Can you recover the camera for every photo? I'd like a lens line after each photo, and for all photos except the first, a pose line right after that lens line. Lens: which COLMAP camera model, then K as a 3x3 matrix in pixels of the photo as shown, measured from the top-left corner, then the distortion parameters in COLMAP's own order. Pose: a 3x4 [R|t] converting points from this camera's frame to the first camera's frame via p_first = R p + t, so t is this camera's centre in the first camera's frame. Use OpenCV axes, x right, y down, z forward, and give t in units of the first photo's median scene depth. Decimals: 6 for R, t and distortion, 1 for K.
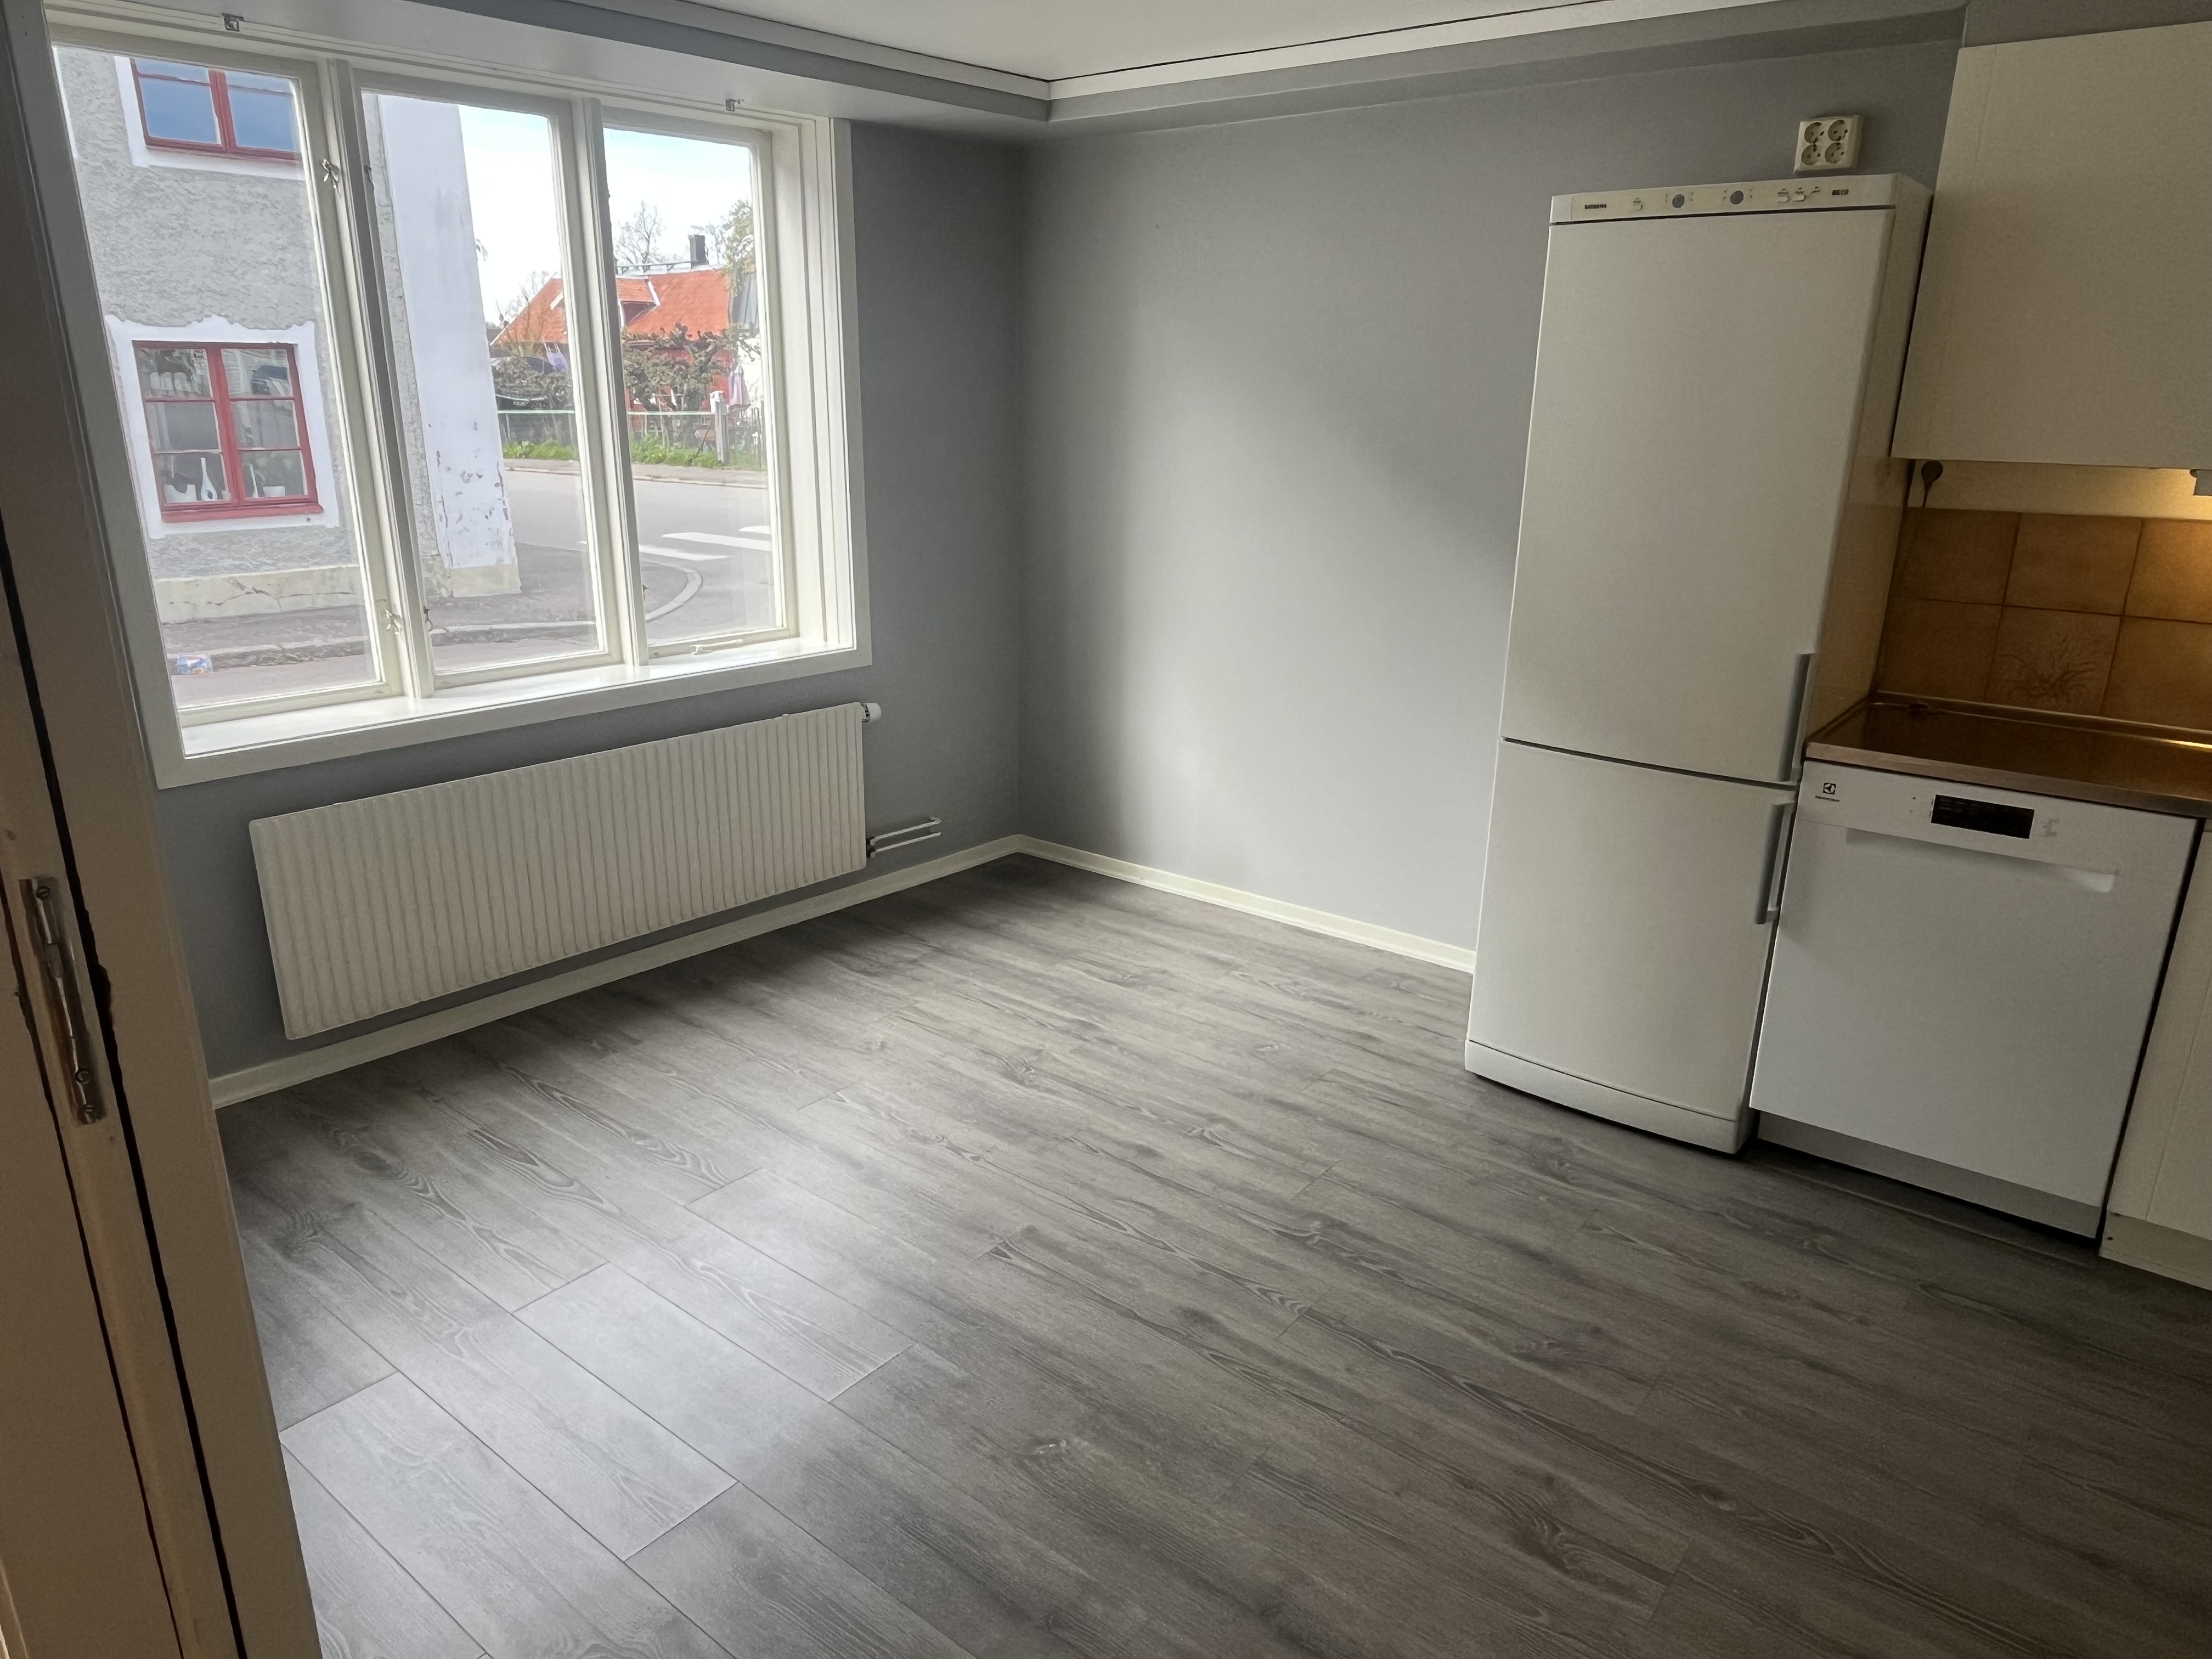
lens RADIAL K [[1429.8, 0, 1105.1], [0, 1429.8, 828.9], [0, 0, 1]] dist [-0.003509, -0.004806]
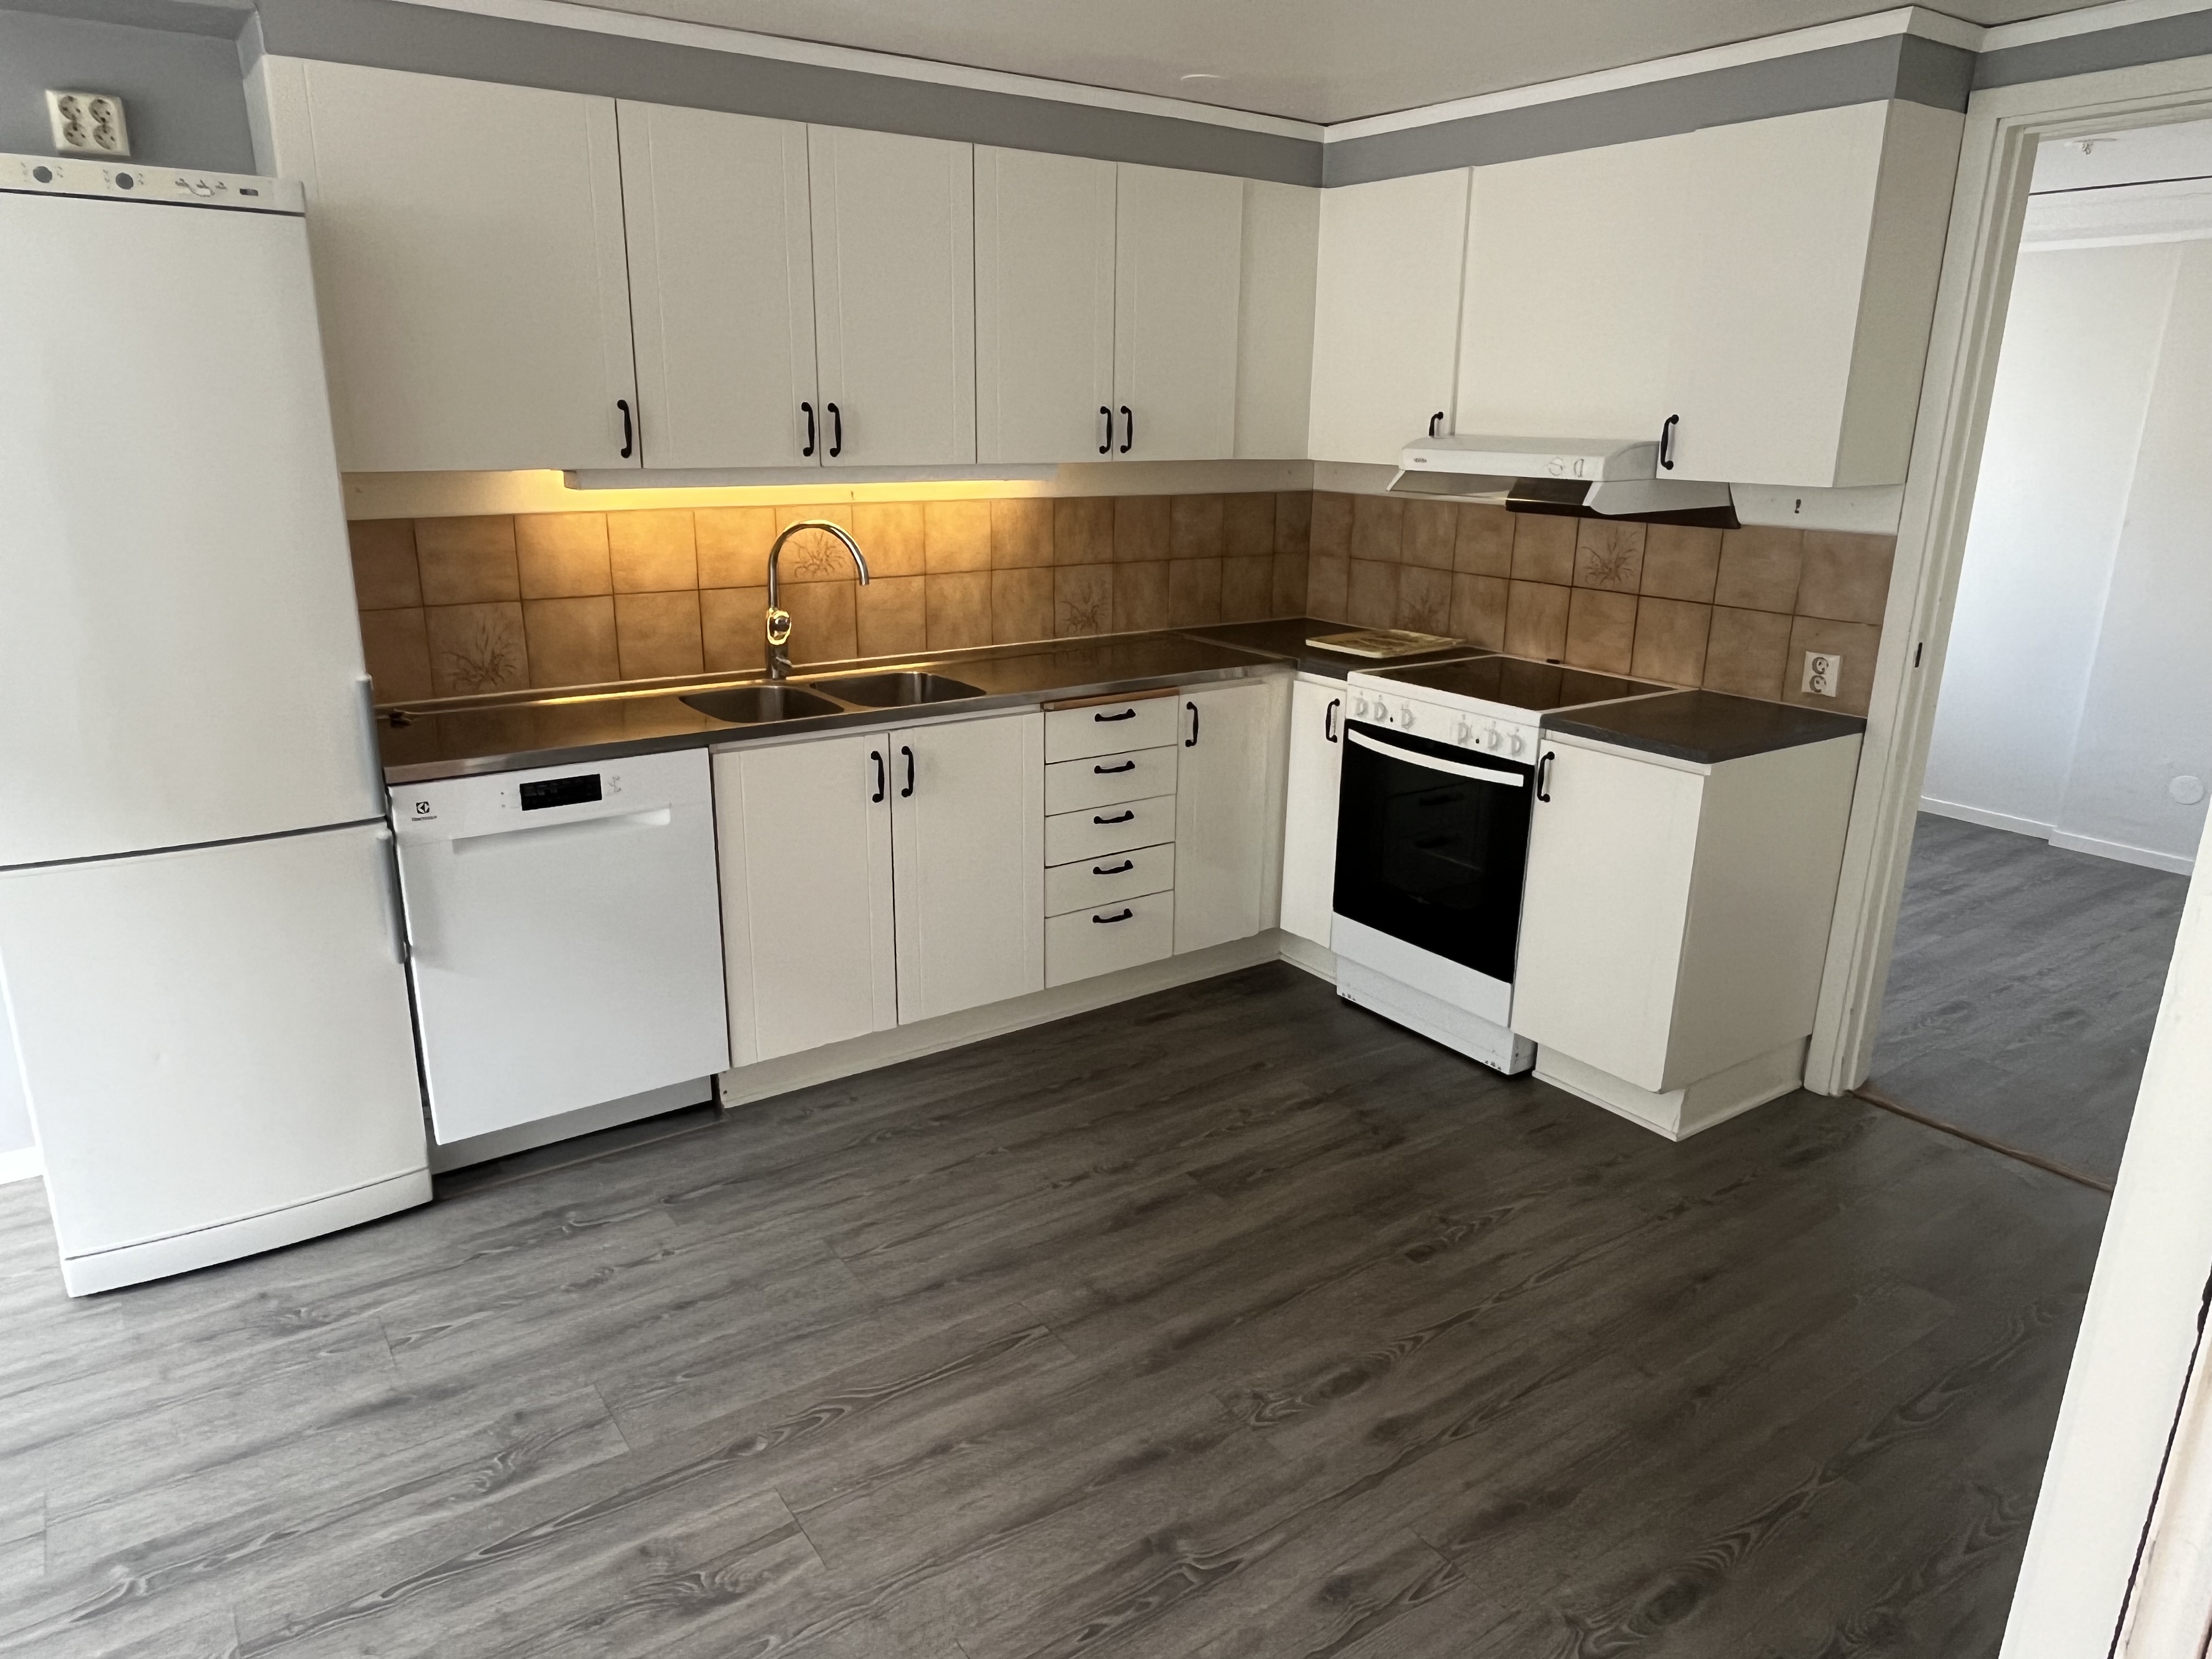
lens RADIAL K [[1429.8, 0, 1092.2], [0, 1429.8, 834.2], [0, 0, 1]] dist [-0.003509, -0.004806]
pose [[0.282911, -0.278812, 0.917728, -0.276256], [0.275285, 0.940166, 0.200765, -0.082816], [-0.918792, 0.195838, 0.342736, 0.242306]]
